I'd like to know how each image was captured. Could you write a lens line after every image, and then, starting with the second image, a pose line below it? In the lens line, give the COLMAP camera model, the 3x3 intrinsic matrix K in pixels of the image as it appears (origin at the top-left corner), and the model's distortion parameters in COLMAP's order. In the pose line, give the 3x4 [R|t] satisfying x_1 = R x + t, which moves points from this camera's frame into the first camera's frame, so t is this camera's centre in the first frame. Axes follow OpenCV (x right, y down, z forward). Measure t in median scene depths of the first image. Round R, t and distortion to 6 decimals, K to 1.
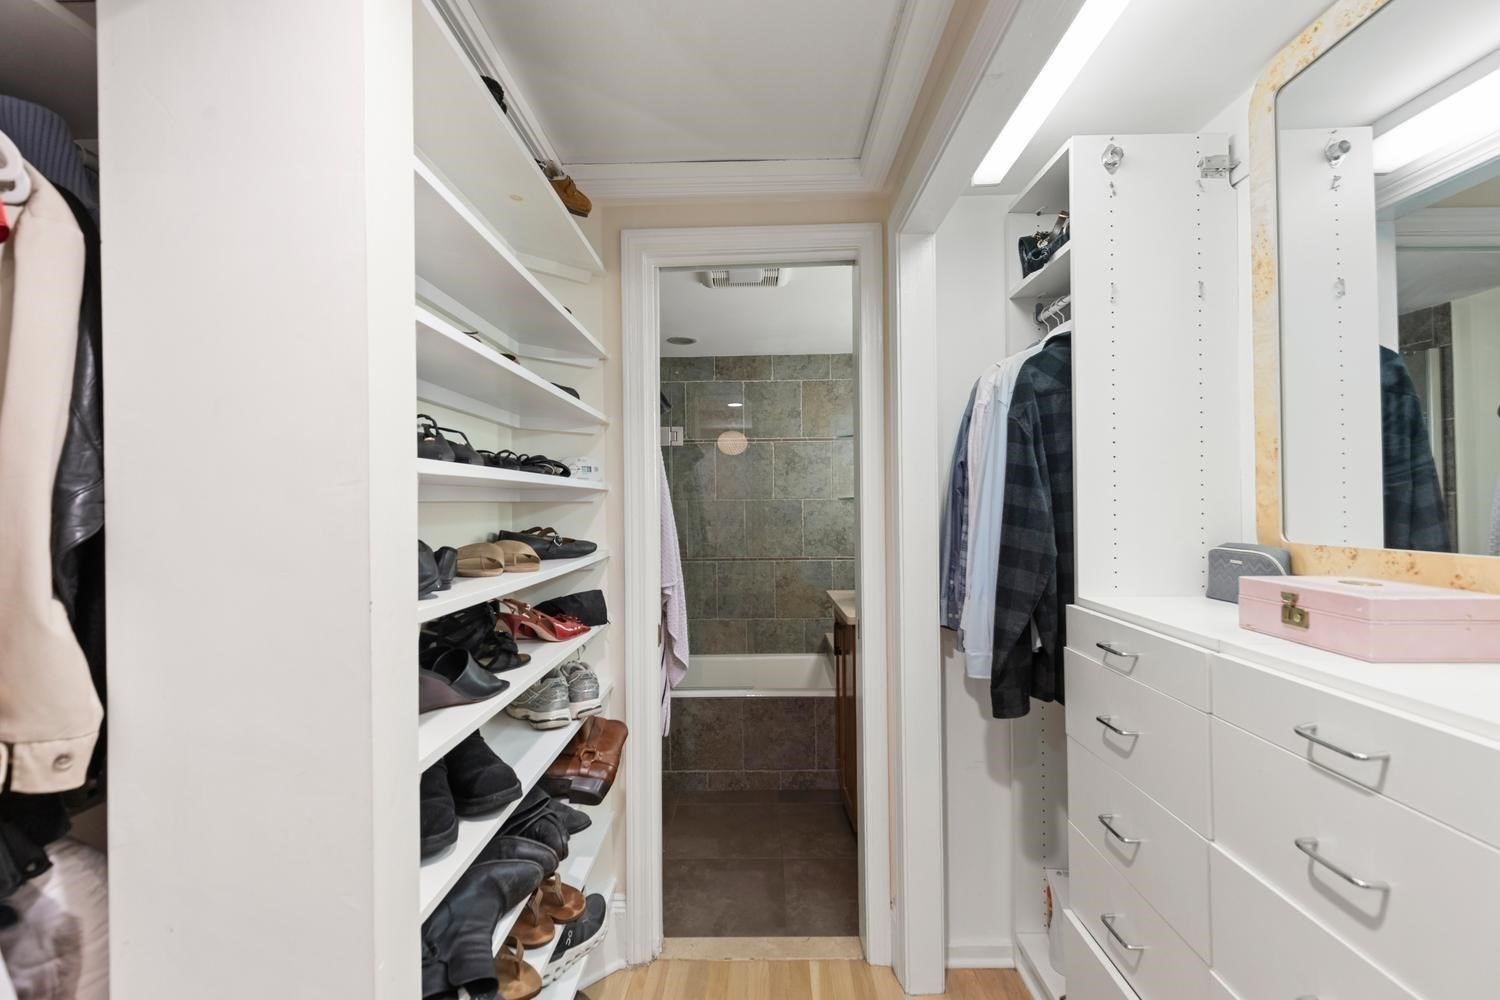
lens RADIAL K [[682.7, 0, 750.1], [0, 682.7, 498.6], [0, 0, 1]] dist [0.008270, -0.002517]
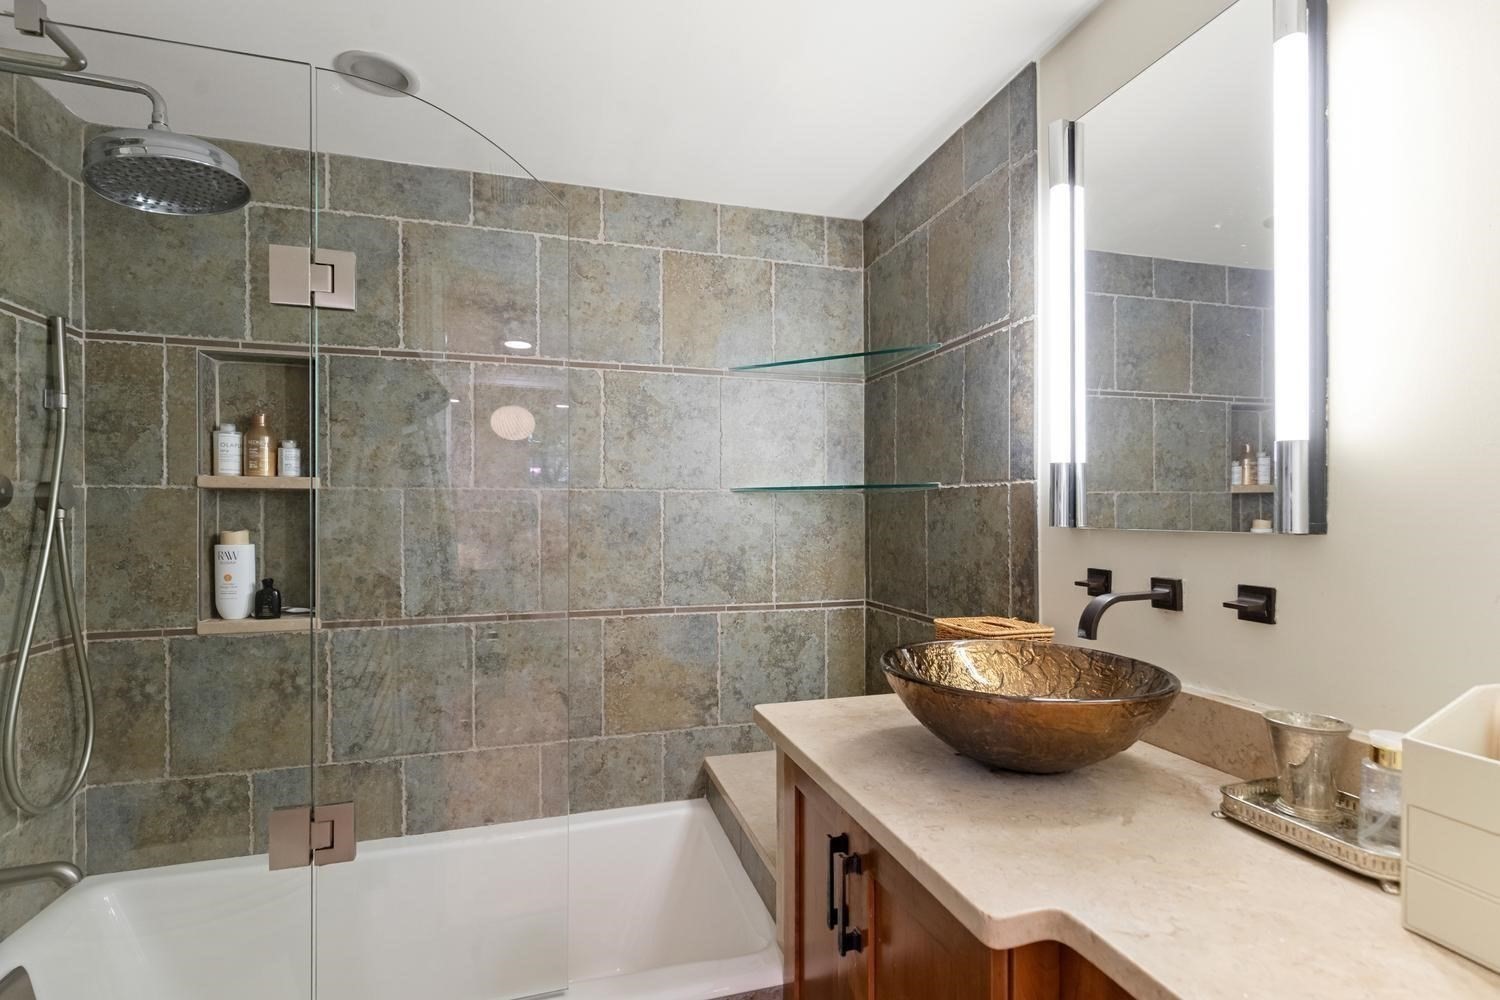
lens RADIAL K [[682.7, 0, 744.2], [0, 682.7, 514.9], [0, 0, 1]] dist [0.008270, -0.002517]
pose [[0.955402, 0.008610, 0.295182, -0.011620], [-0.008530, 0.999962, -0.001559, 0.019231], [-0.295184, -0.001028, 0.955440, 0.511295]]
